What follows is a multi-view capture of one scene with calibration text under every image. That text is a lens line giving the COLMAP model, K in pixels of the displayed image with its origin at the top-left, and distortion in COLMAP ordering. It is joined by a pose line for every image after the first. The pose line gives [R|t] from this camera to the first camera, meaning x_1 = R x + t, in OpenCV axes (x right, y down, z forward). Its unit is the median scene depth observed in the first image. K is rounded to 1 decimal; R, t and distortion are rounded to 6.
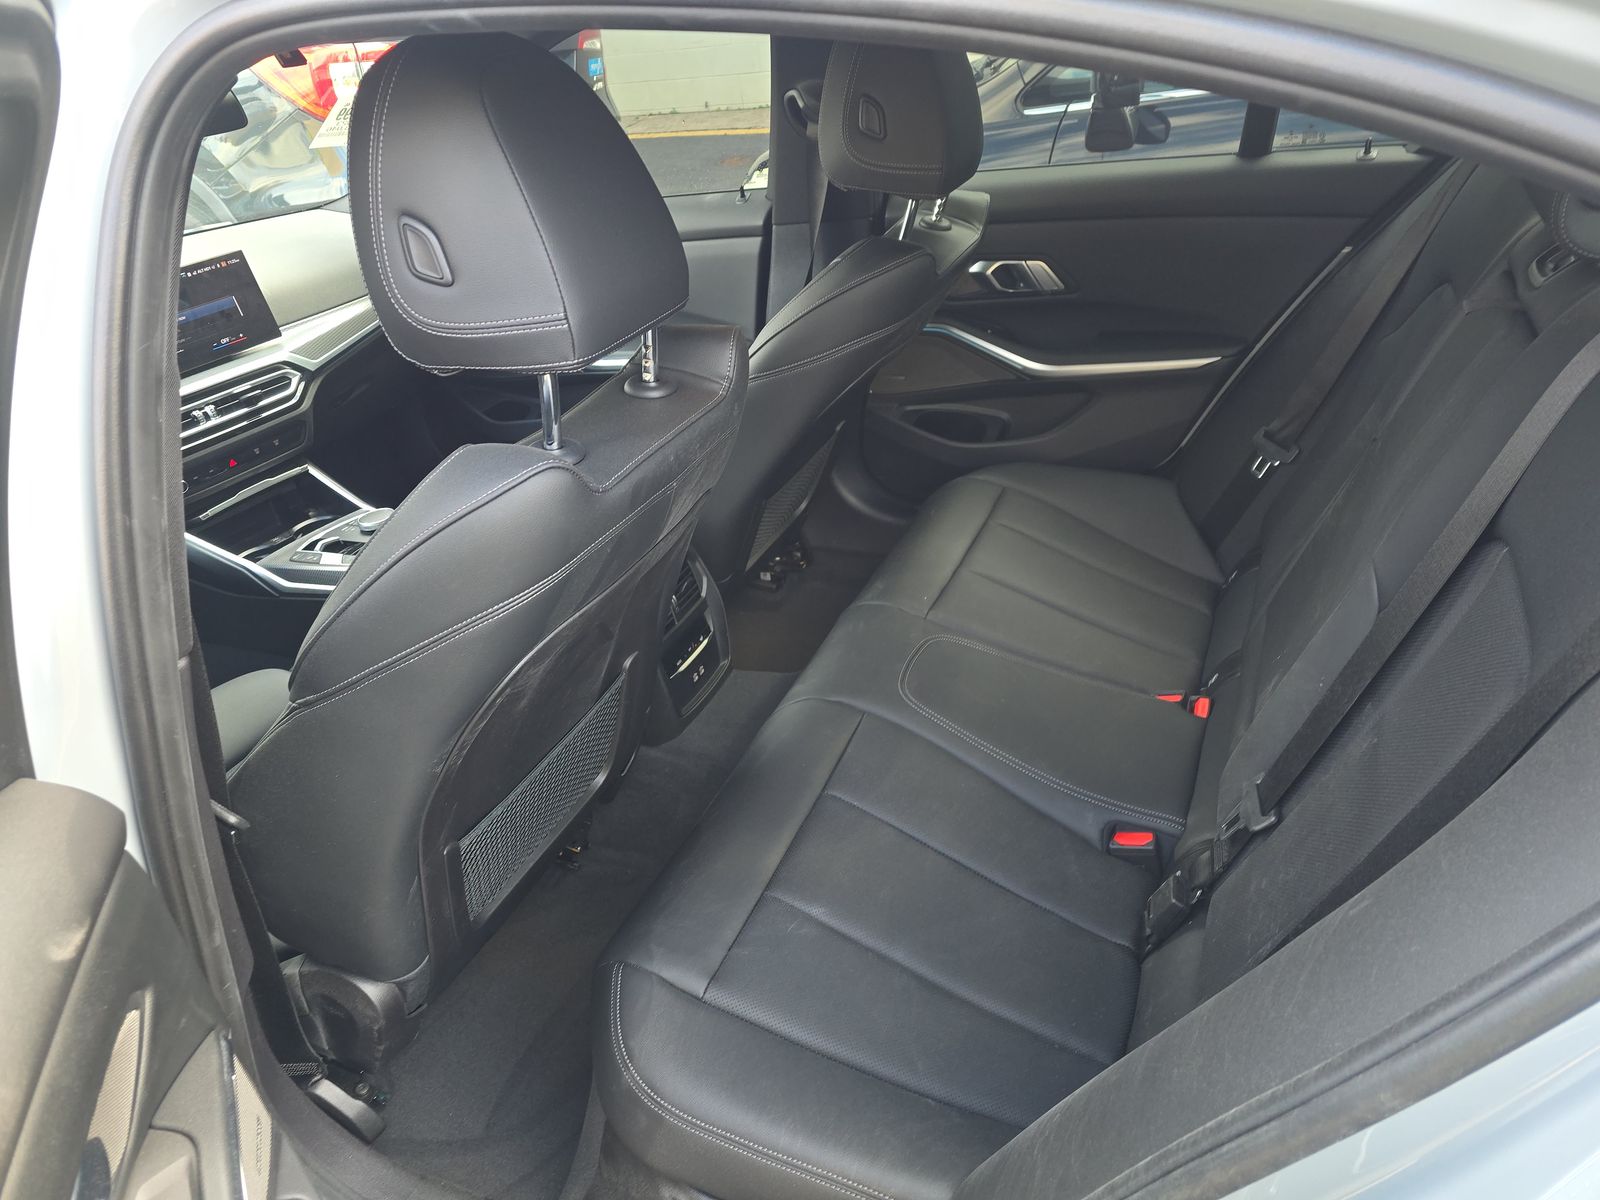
lens RADIAL K [[1076.3, 0, 800.0], [0, 1076.3, 600.0], [0, 0, 1]] dist [0.001233, 0.000960]
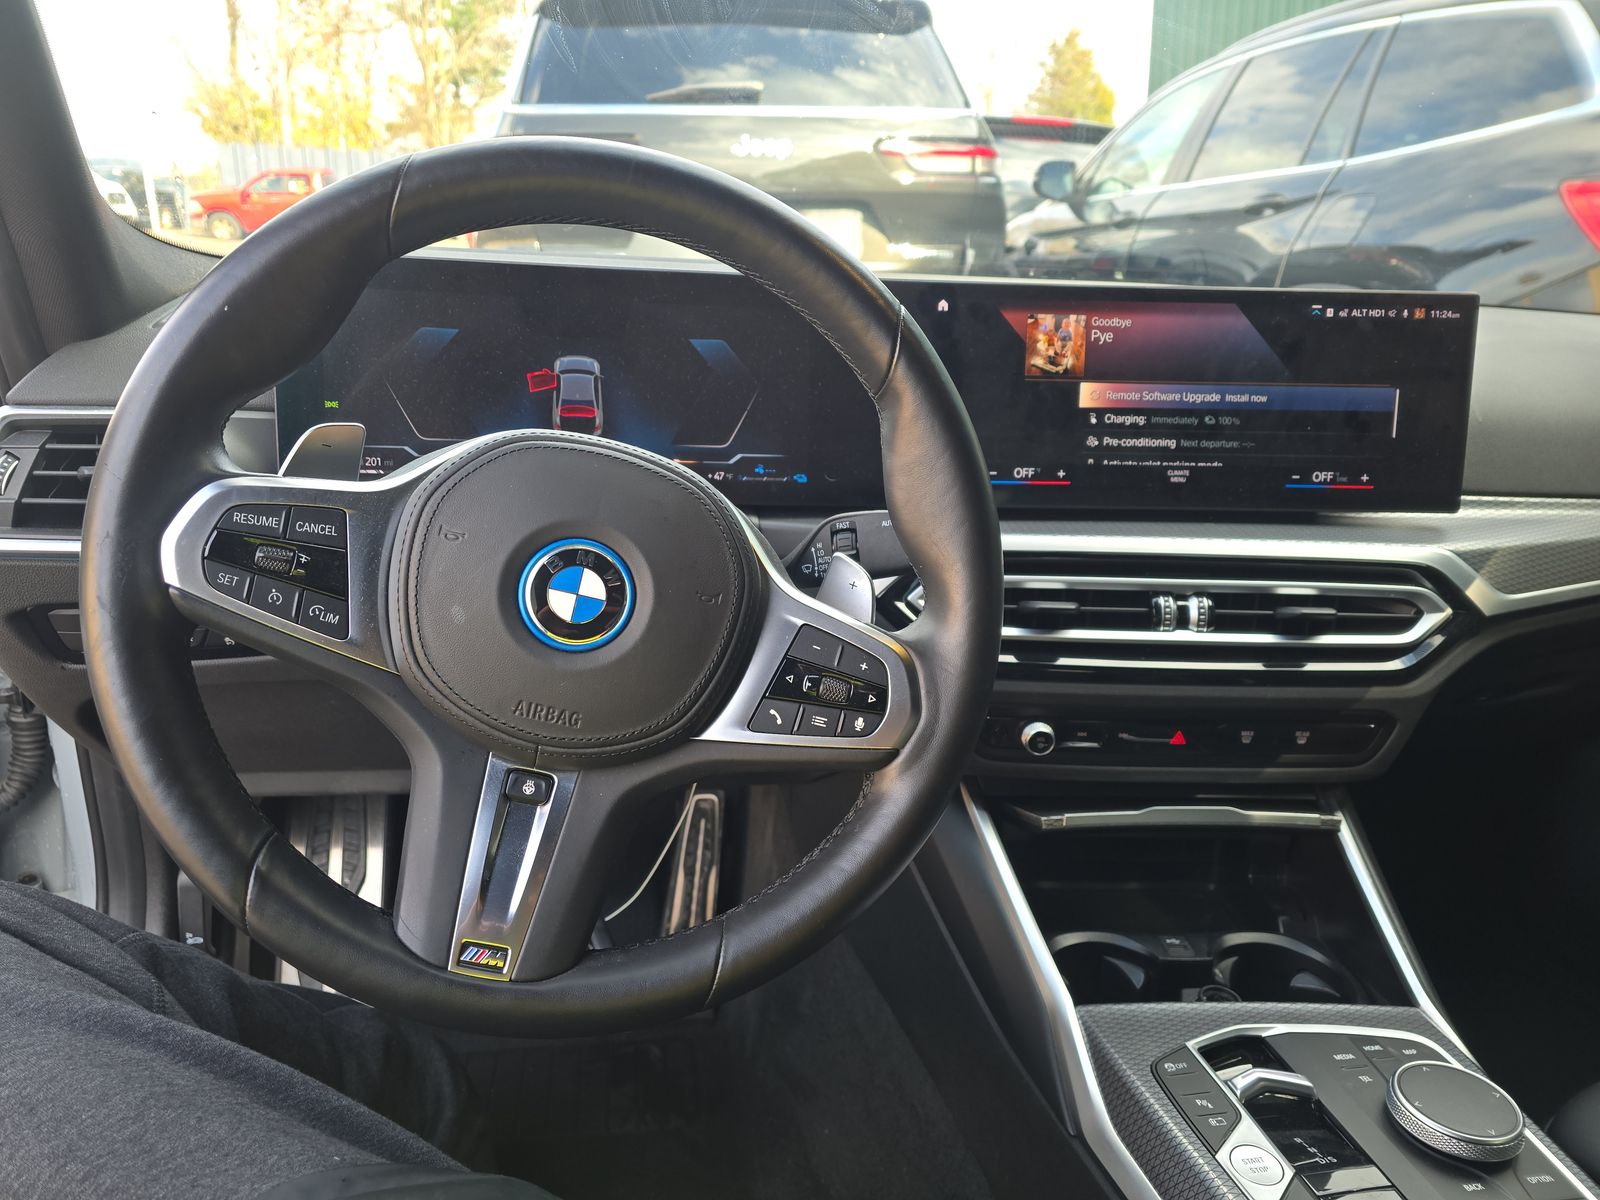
lens RADIAL K [[1076.3, 0, 800.0], [0, 1076.3, 600.0], [0, 0, 1]] dist [0.001233, 0.000960]
pose [[0.541995, 0.376796, -0.751177, -0.312446], [-0.506572, 0.859689, 0.065721, -0.124712], [0.670542, 0.344904, 0.656821, 0.607252]]
